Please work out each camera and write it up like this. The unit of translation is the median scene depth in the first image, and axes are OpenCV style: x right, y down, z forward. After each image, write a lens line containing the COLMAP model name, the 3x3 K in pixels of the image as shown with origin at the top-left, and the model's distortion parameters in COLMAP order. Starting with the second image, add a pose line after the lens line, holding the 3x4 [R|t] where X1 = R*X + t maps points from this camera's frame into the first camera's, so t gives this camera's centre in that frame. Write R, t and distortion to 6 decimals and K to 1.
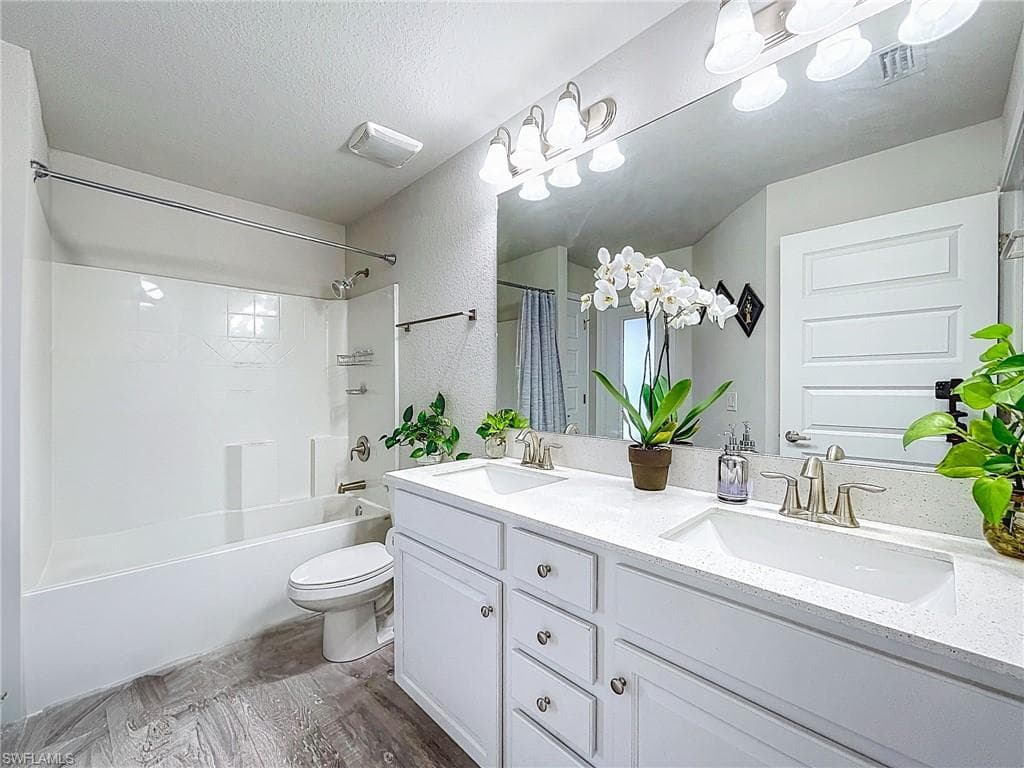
lens RADIAL K [[419.7, 0, 510.4], [0, 419.7, 390.8], [0, 0, 1]] dist [-0.002812, -0.000241]
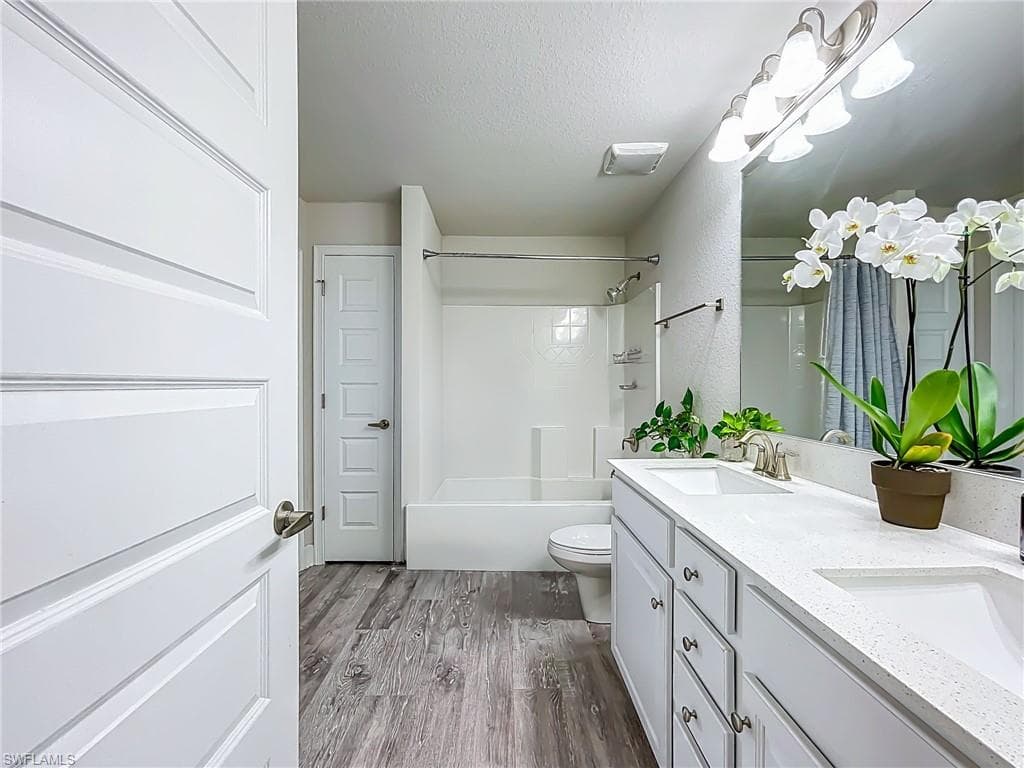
lens RADIAL K [[416.0, 0, 512.0], [0, 416.0, 384.0], [0, 0, 1]] dist [0.001554, 0.000034]
pose [[0.728404, -0.000578, -0.685148, 0.212165], [-0.003659, 0.999982, -0.004733, -0.000036], [0.685138, 0.005955, 0.728389, 0.013474]]
